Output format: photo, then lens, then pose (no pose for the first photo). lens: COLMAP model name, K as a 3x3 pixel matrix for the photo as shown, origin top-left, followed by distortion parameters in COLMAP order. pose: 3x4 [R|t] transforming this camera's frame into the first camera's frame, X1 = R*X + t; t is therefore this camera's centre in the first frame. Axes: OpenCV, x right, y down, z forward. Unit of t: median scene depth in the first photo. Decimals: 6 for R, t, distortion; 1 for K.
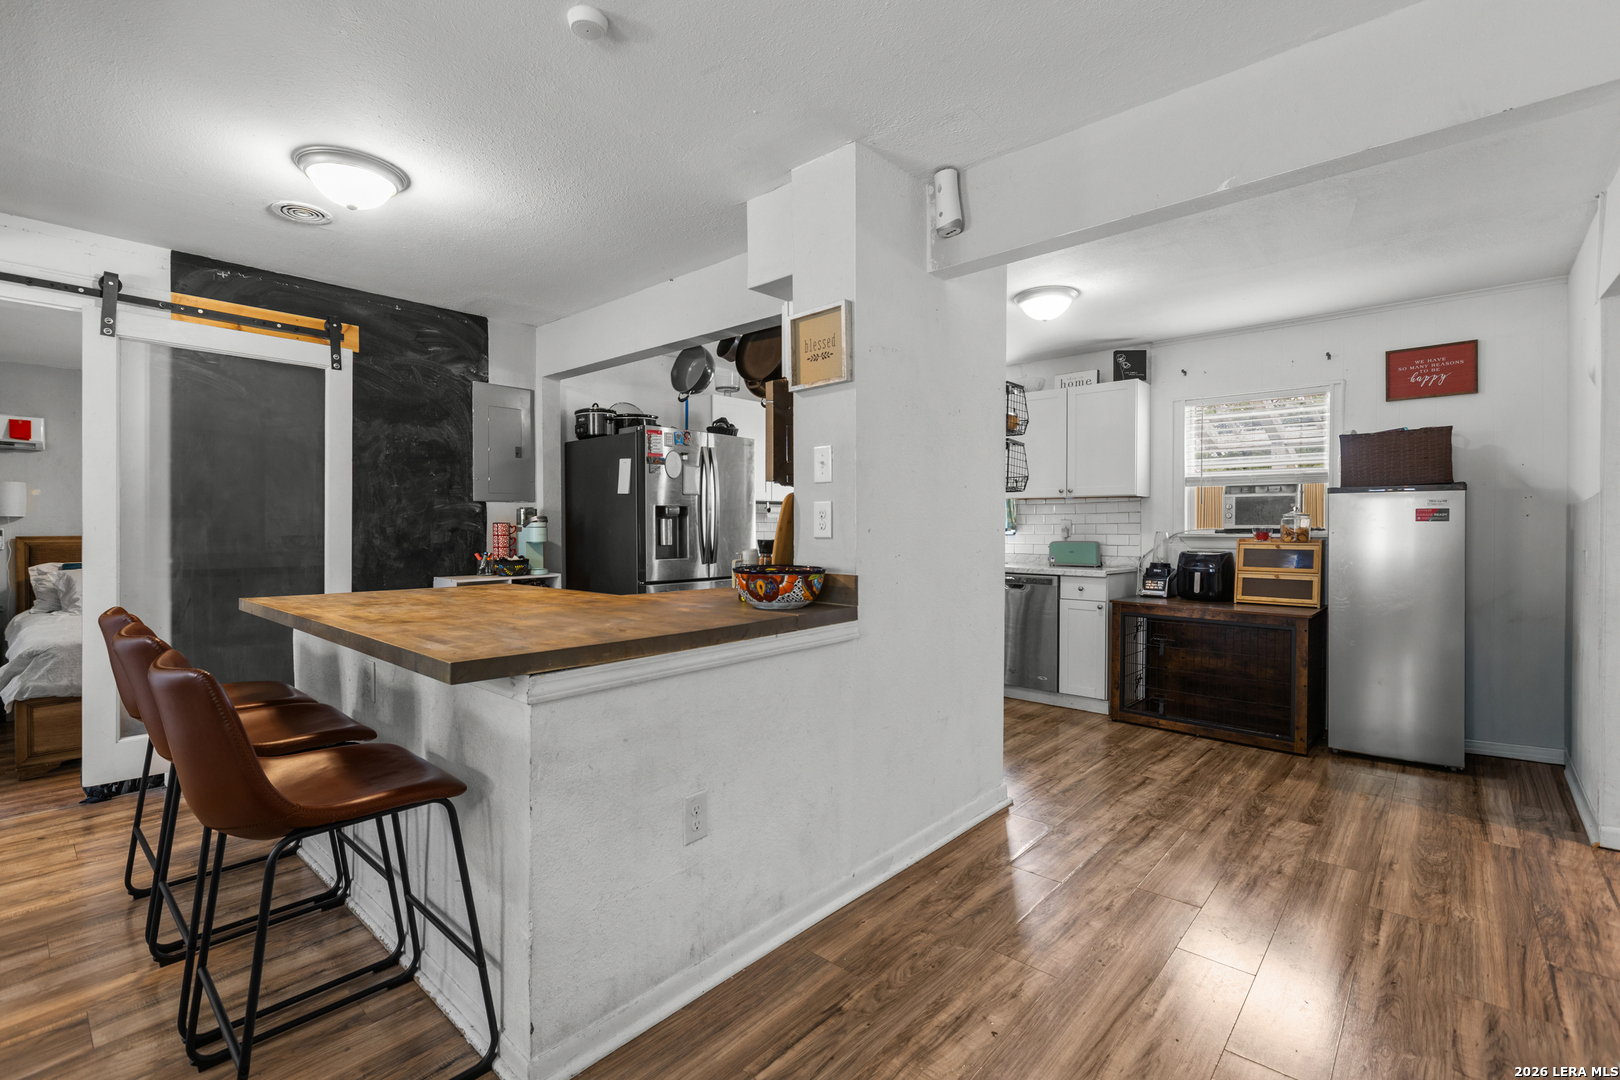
lens RADIAL K [[729.4, 0, 811.7], [0, 729.4, 535.1], [0, 0, 1]] dist [0.002828, -0.000033]
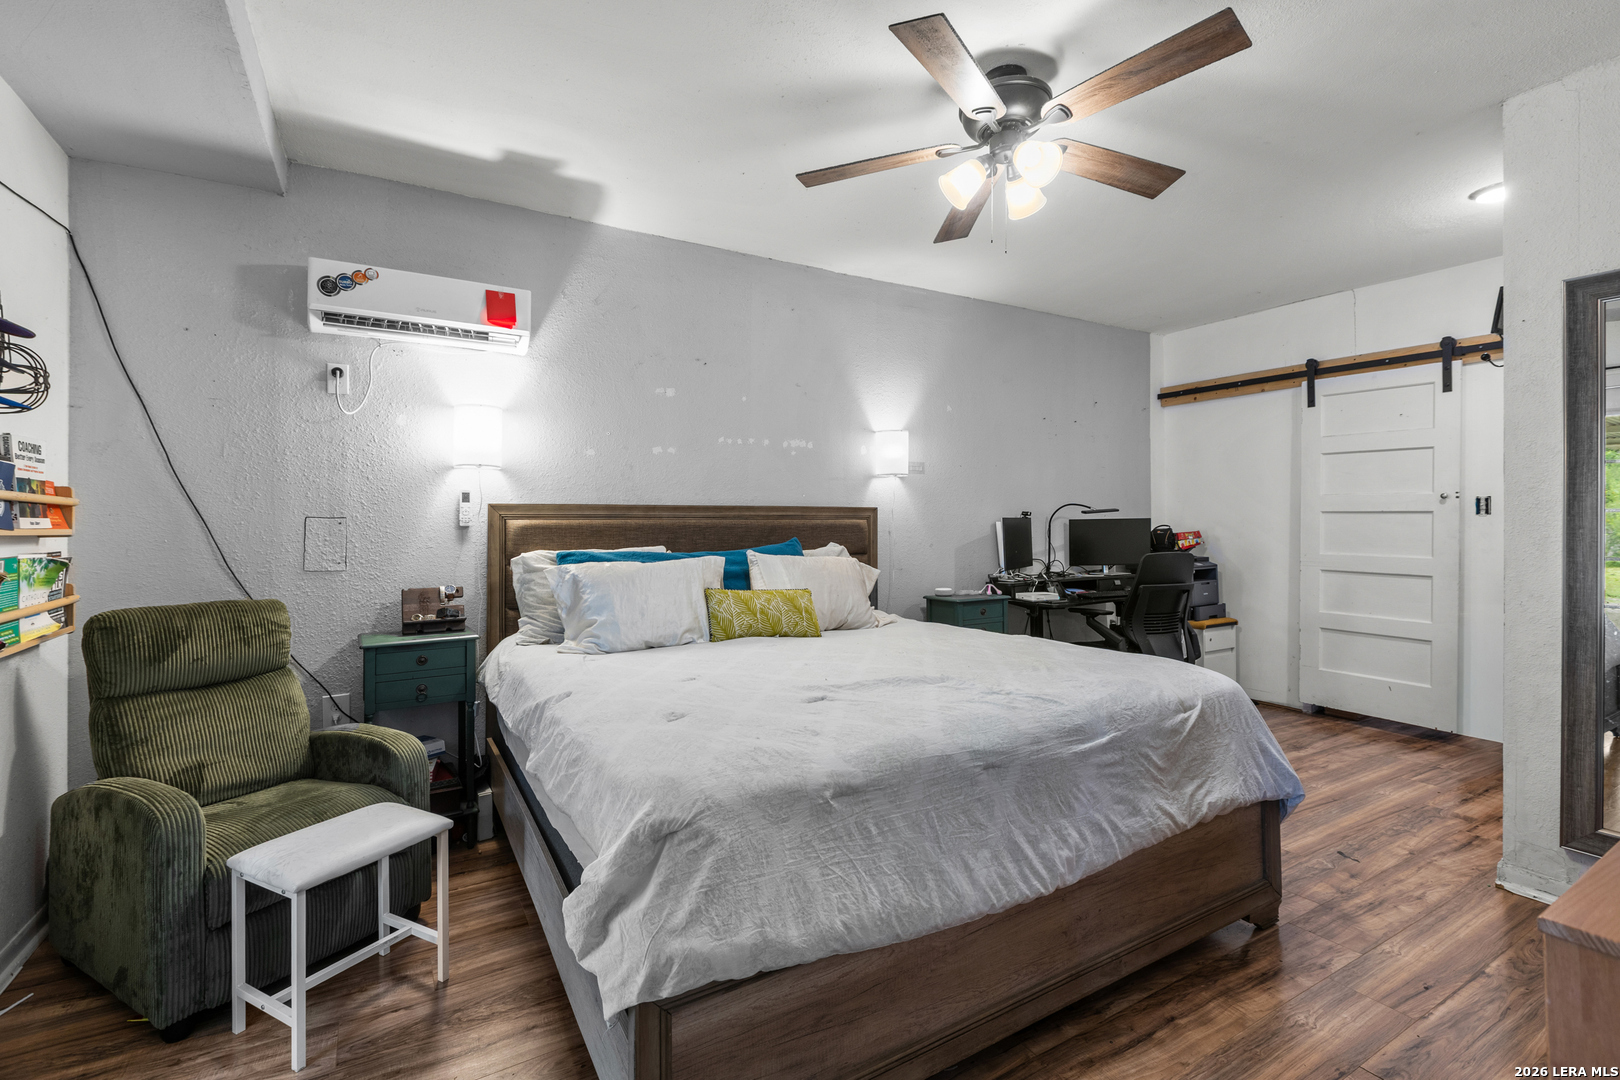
lens RADIAL K [[729.4, 0, 805.6], [0, 729.4, 531.5], [0, 0, 1]] dist [0.002828, -0.000033]
pose [[0.953113, 0.006496, -0.302545, -0.695722], [-0.007717, 0.999966, -0.002841, 0.024059], [0.302516, 0.005043, 0.953131, 0.546420]]
